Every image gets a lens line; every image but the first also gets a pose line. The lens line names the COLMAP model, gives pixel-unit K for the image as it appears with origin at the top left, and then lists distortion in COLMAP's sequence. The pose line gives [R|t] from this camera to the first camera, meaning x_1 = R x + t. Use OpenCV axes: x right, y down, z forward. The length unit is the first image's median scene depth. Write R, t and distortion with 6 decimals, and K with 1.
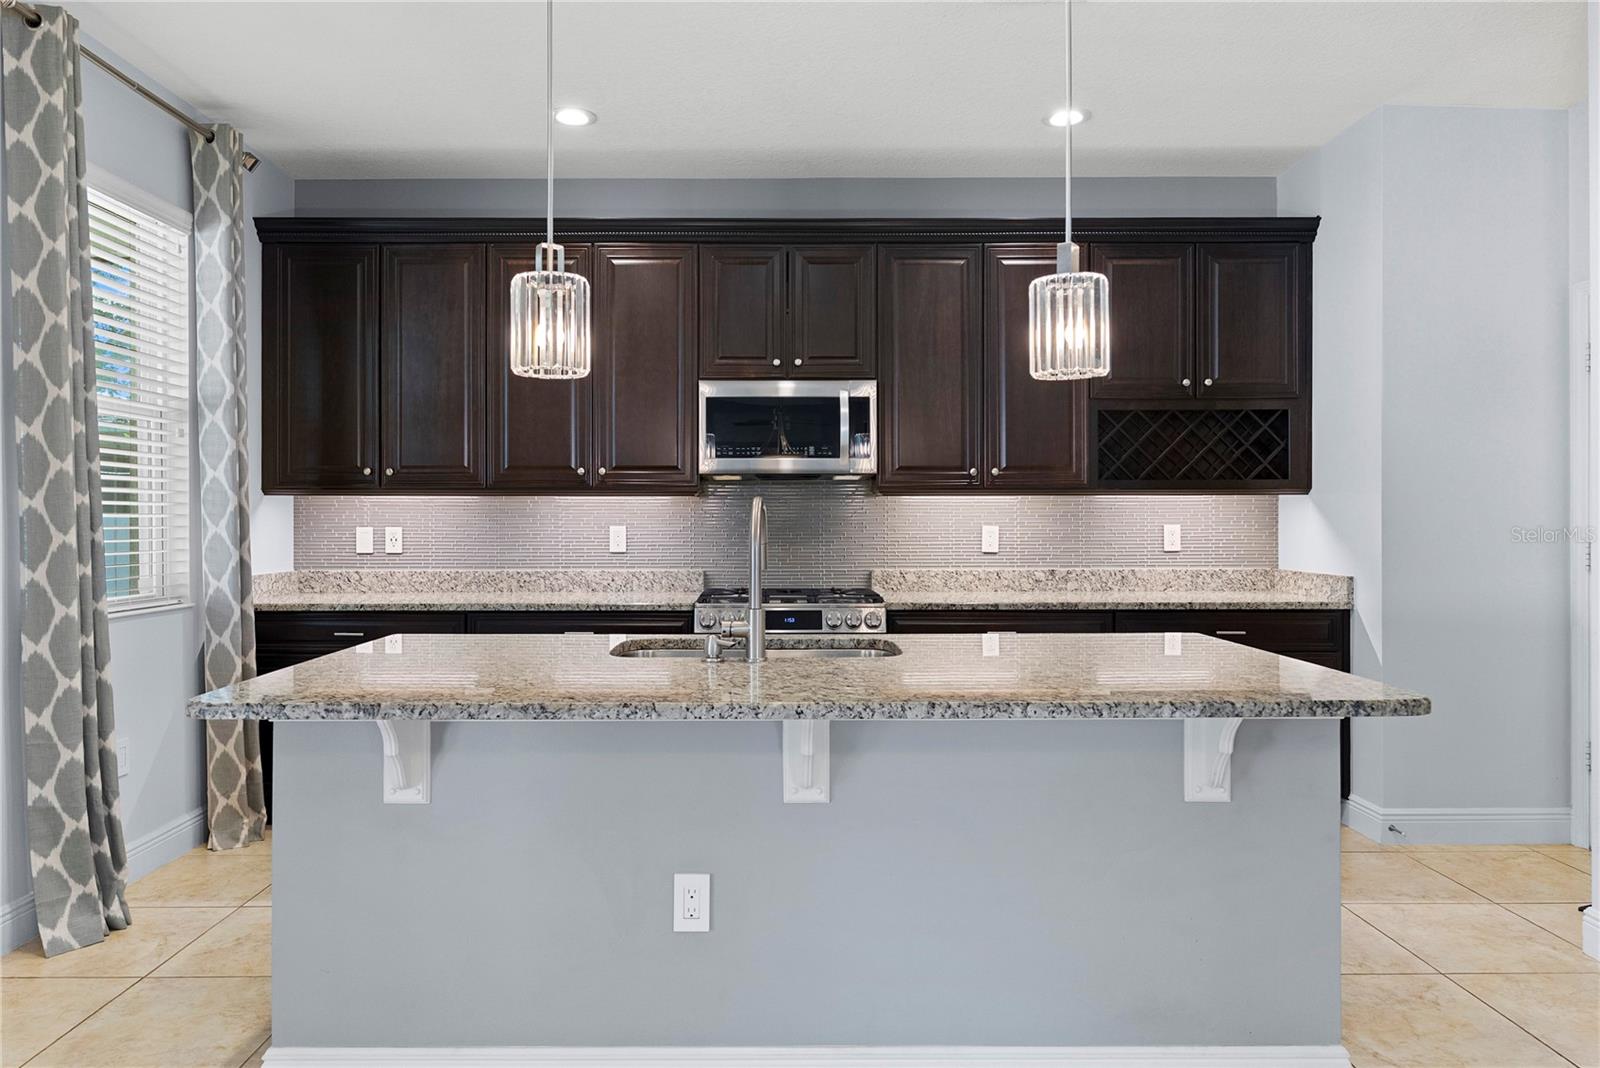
lens RADIAL K [[1015.6, 0, 798.3], [0, 1015.6, 533.6], [0, 0, 1]] dist [-0.009945, -0.001500]
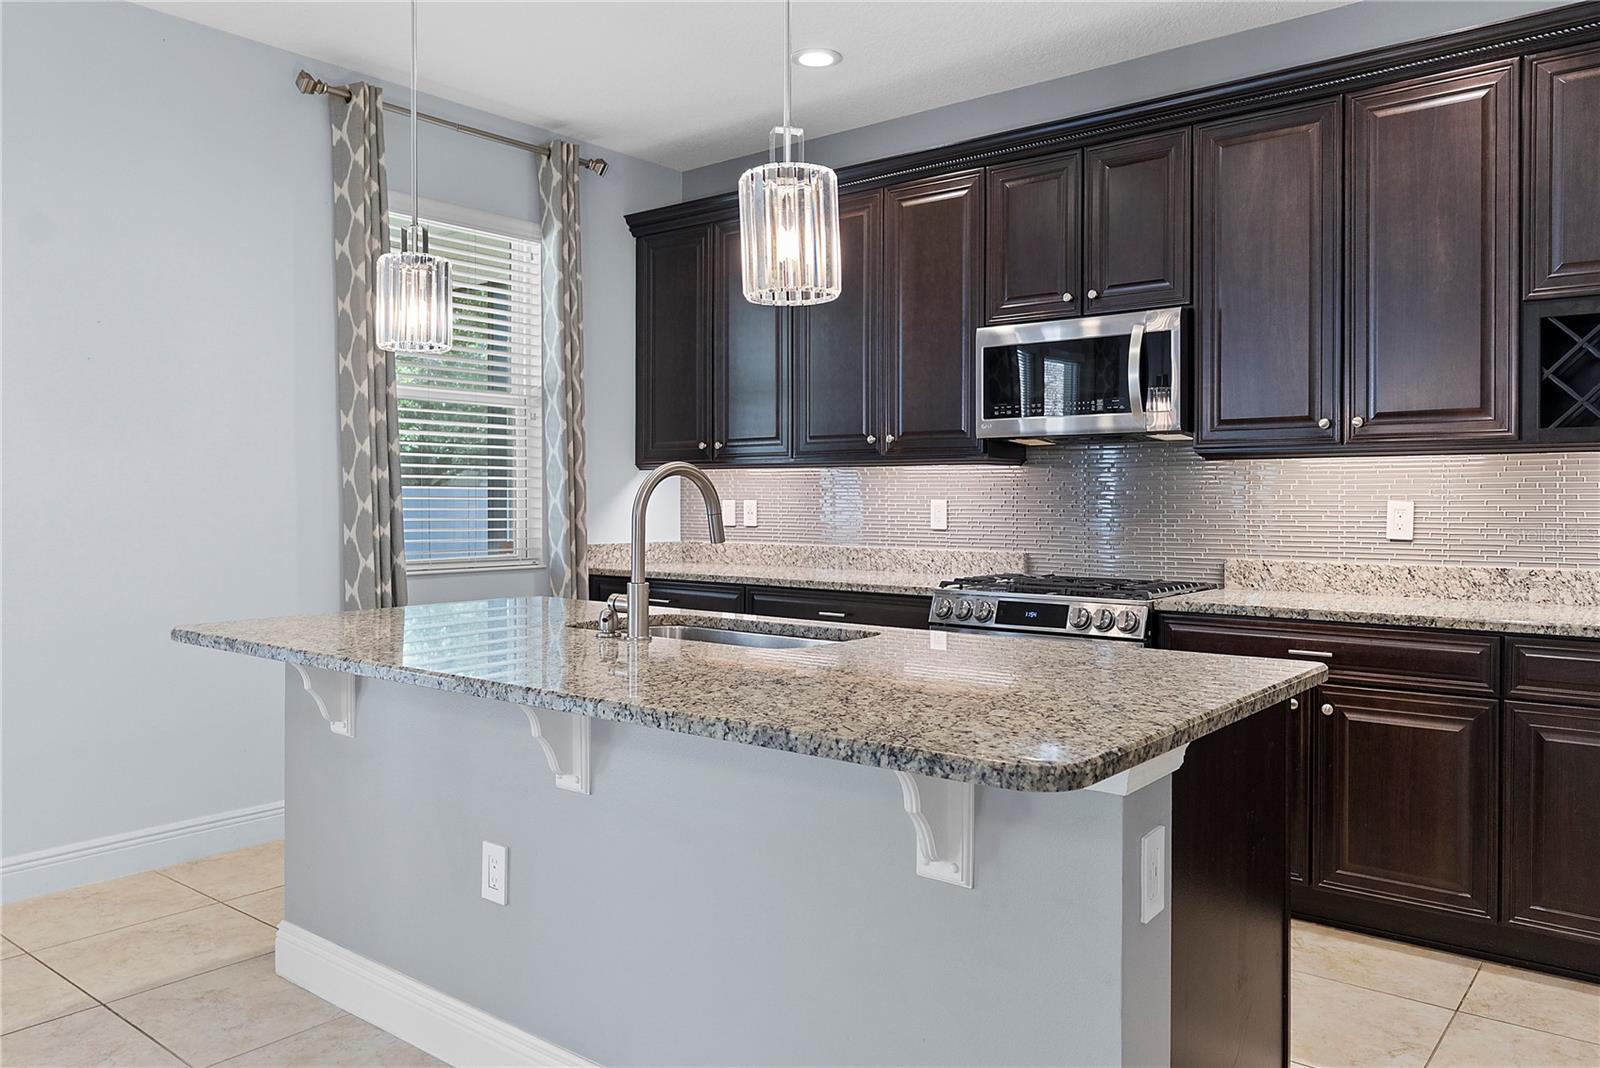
lens RADIAL K [[1164.2, 0, 800.6], [0, 1164.2, 520.5], [0, 0, 1]] dist [-0.003702, 0.002756]
pose [[0.773177, 0.013992, -0.634036, 0.433738], [-0.010378, 0.999902, 0.009411, 0.002760], [0.634106, -0.000696, 0.773246, 0.158706]]
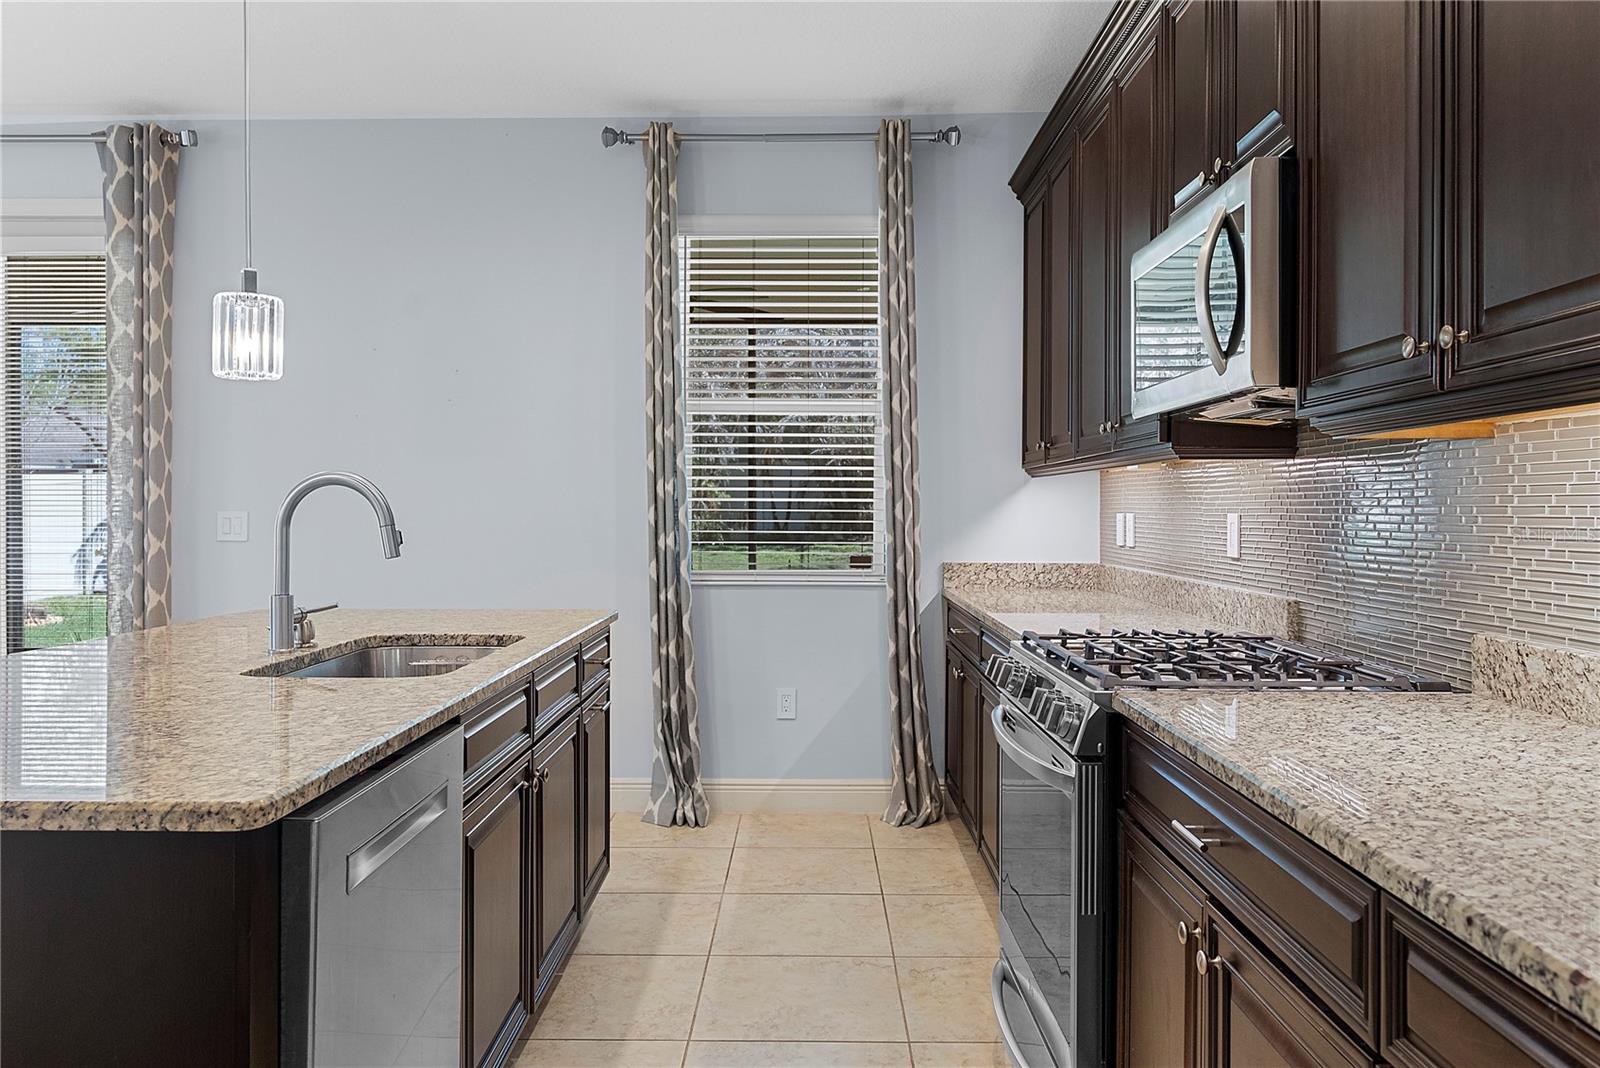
lens RADIAL K [[1148.0, 0, 800.9], [0, 1148.0, 530.5], [0, 0, 1]] dist [-0.001833, -0.000115]
pose [[-0.013493, 0.019131, -0.999726, 0.570147], [-0.016782, 0.999672, 0.019356, -0.006892], [0.999768, 0.017038, -0.013168, 0.865791]]
